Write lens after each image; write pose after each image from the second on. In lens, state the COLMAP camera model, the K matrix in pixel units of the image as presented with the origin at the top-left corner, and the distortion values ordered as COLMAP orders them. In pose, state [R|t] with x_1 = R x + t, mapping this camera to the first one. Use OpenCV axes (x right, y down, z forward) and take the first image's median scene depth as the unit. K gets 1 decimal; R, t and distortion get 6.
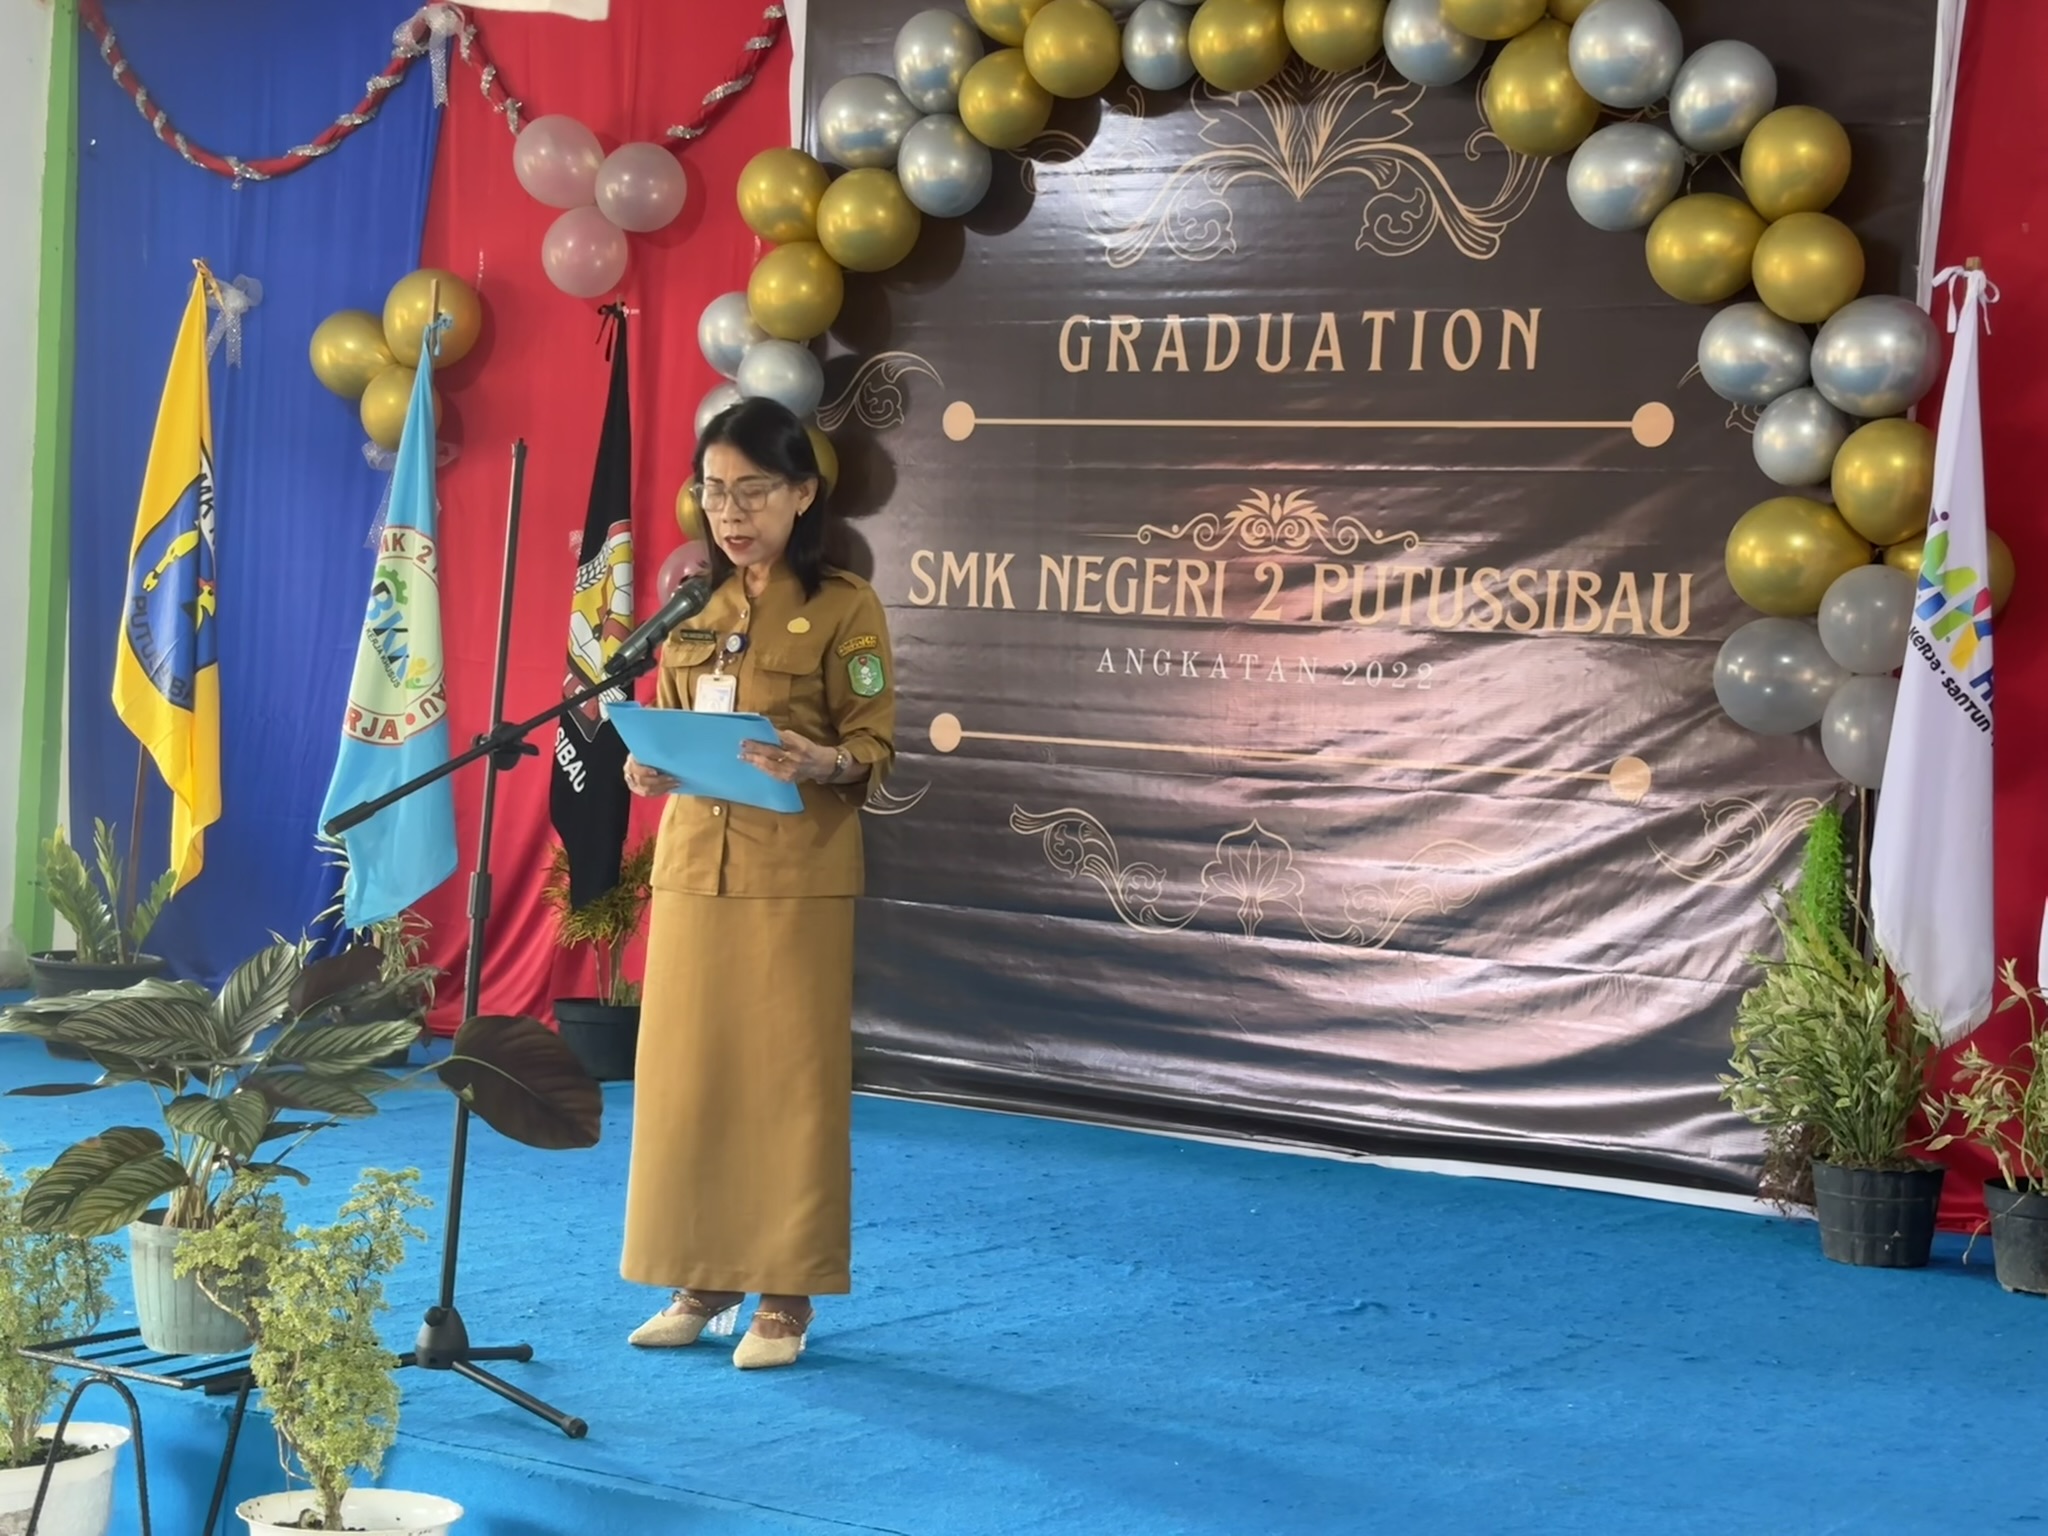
lens RADIAL K [[3418.2, 0, 1027.2], [0, 3418.2, 752.1], [0, 0, 1]] dist [0.175193, 0.000000]
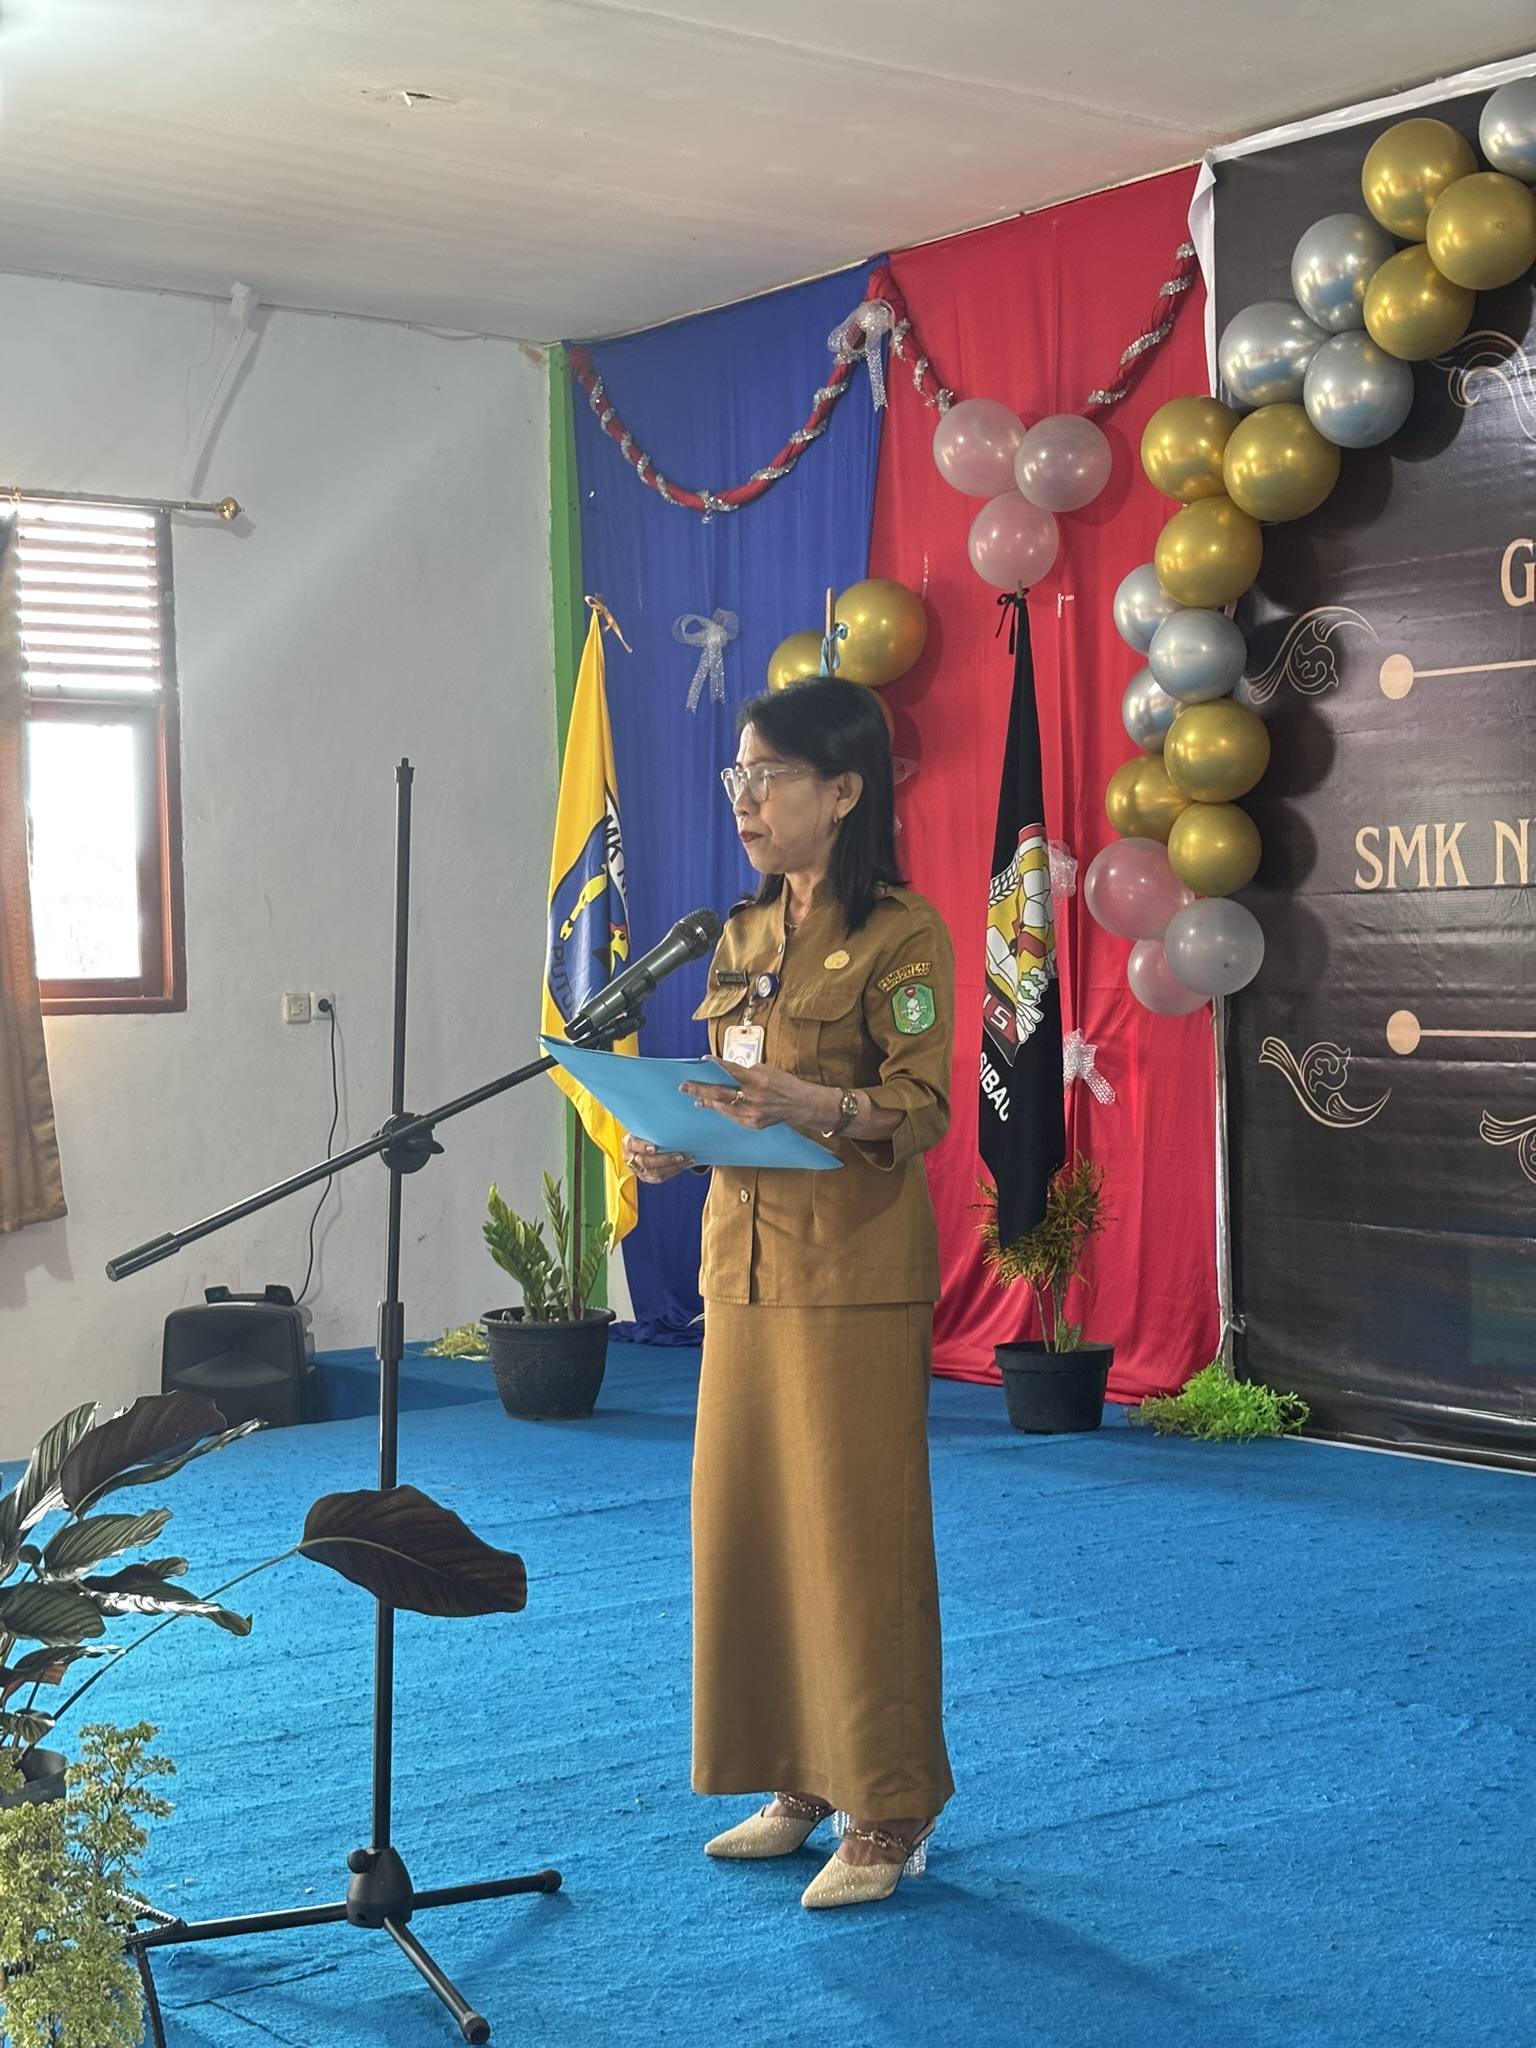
lens RADIAL K [[3121.6, 0, 765.1], [0, 3121.6, 1024.3], [0, 0, 1]] dist [0.150859, 0.000000]
pose [[0.938055, -0.062886, -0.340731, 0.100017], [0.062633, 0.997967, -0.011753, -0.008807], [0.340778, -0.010316, 0.940087, 0.189554]]
